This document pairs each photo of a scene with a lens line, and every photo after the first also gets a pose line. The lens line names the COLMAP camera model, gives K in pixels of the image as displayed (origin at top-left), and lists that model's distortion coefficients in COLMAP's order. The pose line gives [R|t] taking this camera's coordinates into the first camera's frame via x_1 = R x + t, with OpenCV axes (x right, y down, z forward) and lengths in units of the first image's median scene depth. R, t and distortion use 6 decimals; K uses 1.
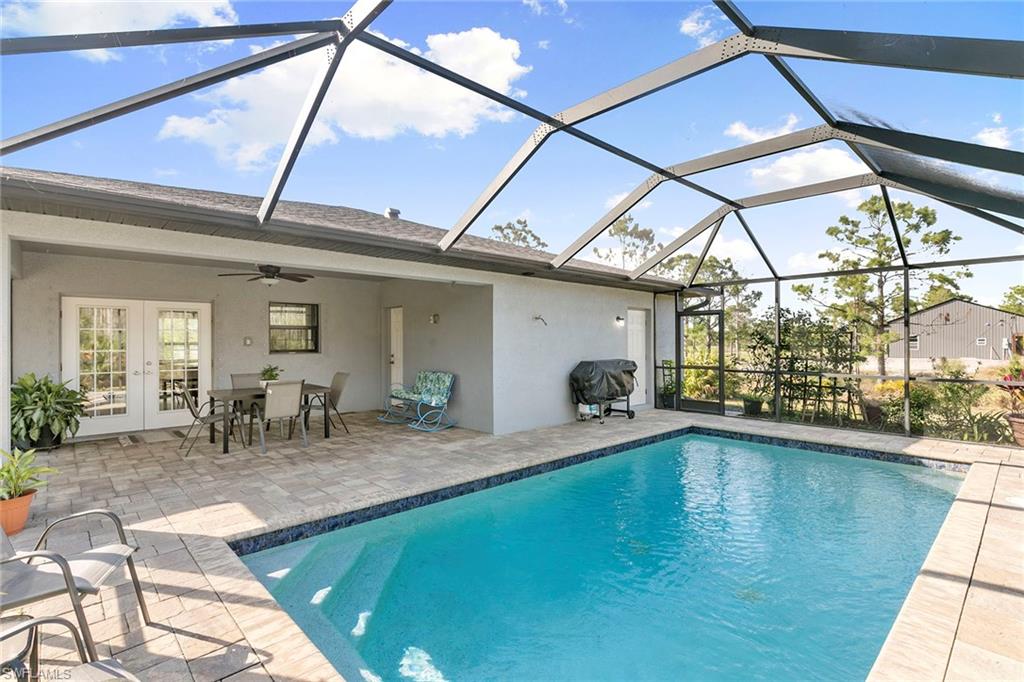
lens RADIAL K [[483.8, 0, 520.3], [0, 483.8, 339.8], [0, 0, 1]] dist [0.003515, -0.001197]
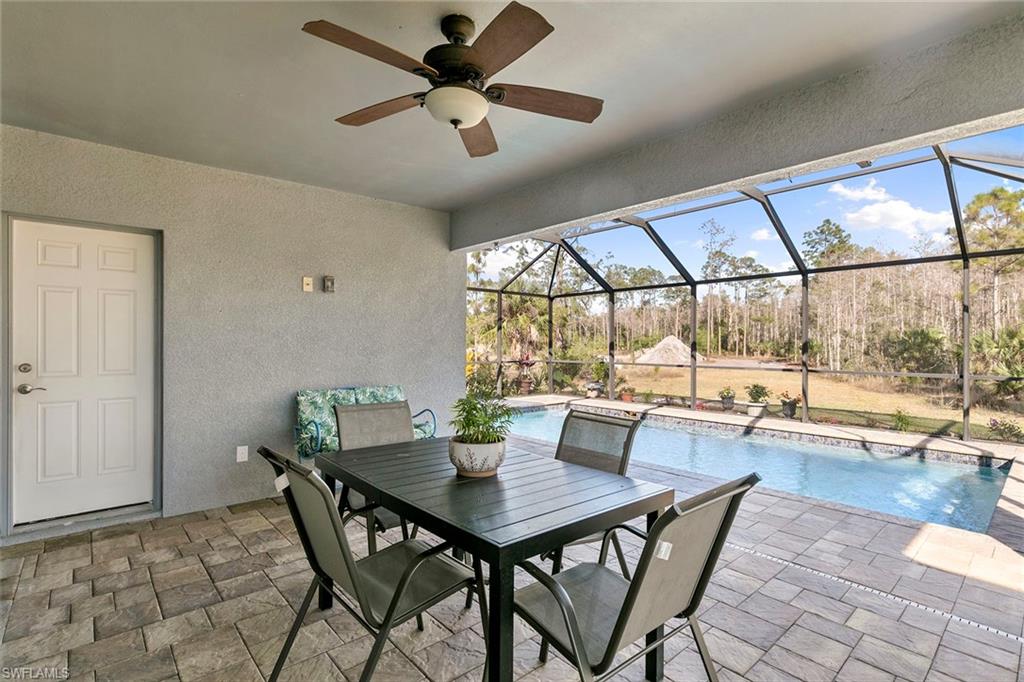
lens RADIAL K [[483.8, 0, 512.5], [0, 483.8, 342.0], [0, 0, 1]] dist [0.003515, -0.001197]
pose [[0.042985, 0.003252, 0.999070, -1.269228], [-0.005378, 0.999981, -0.003024, 0.033585], [-0.999061, -0.005243, 0.043002, 1.491162]]
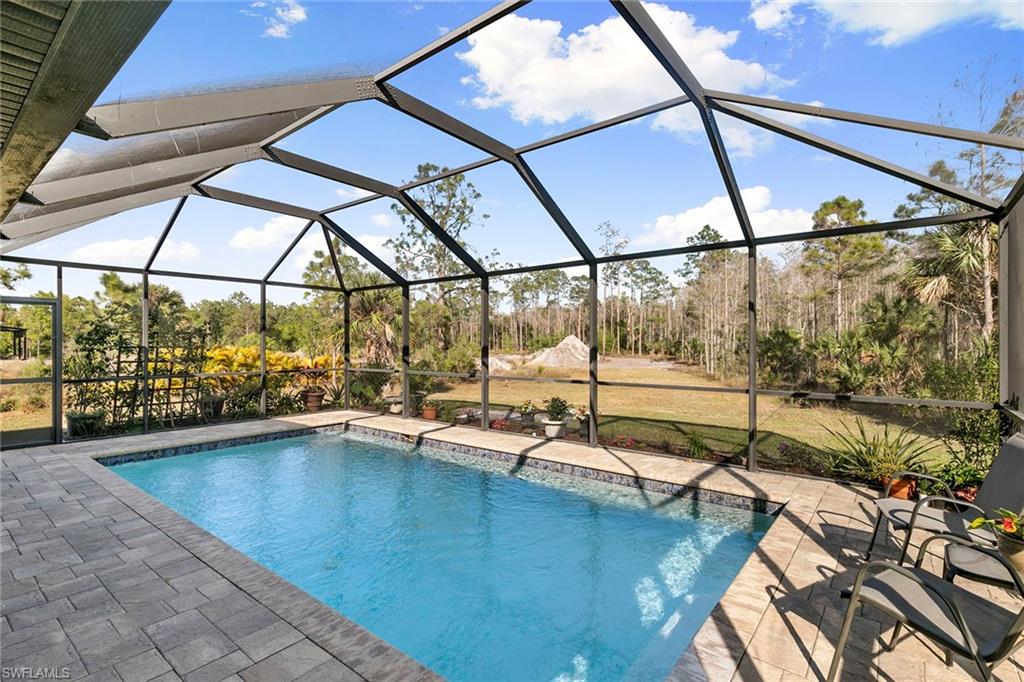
lens RADIAL K [[483.8, 0, 510.7], [0, 483.8, 342.0], [0, 0, 1]] dist [0.003515, -0.001197]
pose [[-0.125035, 0.001803, 0.992151, -0.832129], [-0.002696, 0.999994, -0.002157, 0.008794], [-0.992149, -0.002944, -0.125029, 0.900523]]
